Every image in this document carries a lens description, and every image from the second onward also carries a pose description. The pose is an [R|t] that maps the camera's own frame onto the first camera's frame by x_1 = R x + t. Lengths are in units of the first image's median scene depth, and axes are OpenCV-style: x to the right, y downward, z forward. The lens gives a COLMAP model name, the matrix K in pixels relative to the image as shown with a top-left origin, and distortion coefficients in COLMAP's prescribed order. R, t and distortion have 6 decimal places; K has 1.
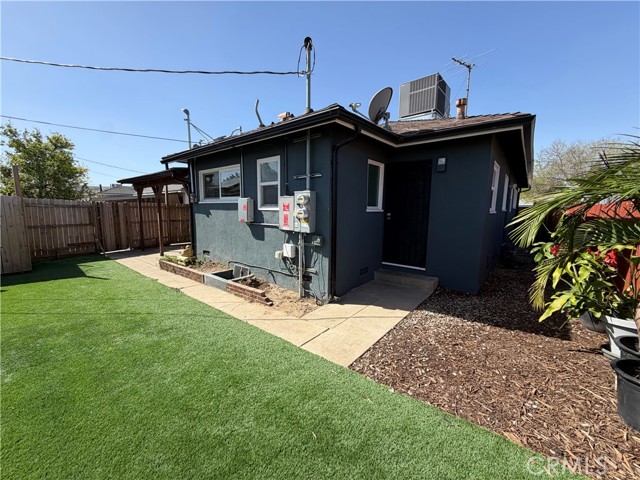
lens RADIAL K [[255.2, 0, 317.2], [0, 255.2, 240.9], [0, 0, 1]] dist [0.001018, -0.000257]
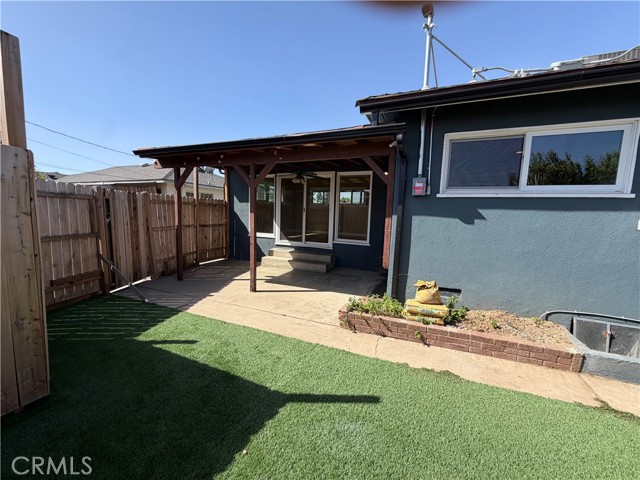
lens RADIAL K [[255.2, 0, 317.2], [0, 255.2, 240.9], [0, 0, 1]] dist [0.001018, -0.000257]
pose [[0.958124, -0.013699, 0.286027, -0.844347], [0.016423, 0.999840, -0.007126, -0.058233], [-0.285883, 0.011525, 0.958195, 0.575645]]
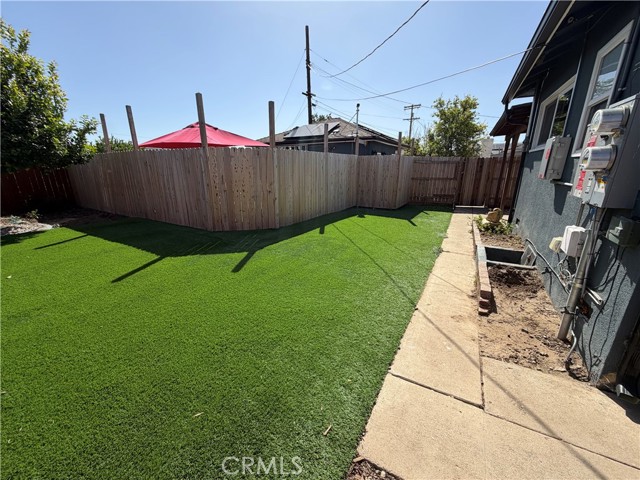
lens RADIAL K [[255.2, 0, 317.2], [0, 255.2, 240.9], [0, 0, 1]] dist [0.001018, -0.000257]
pose [[0.174264, 0.267633, -0.947631, 0.179895], [-0.116207, 0.961221, 0.250101, -0.018102], [0.977818, 0.066538, 0.198607, 0.290553]]
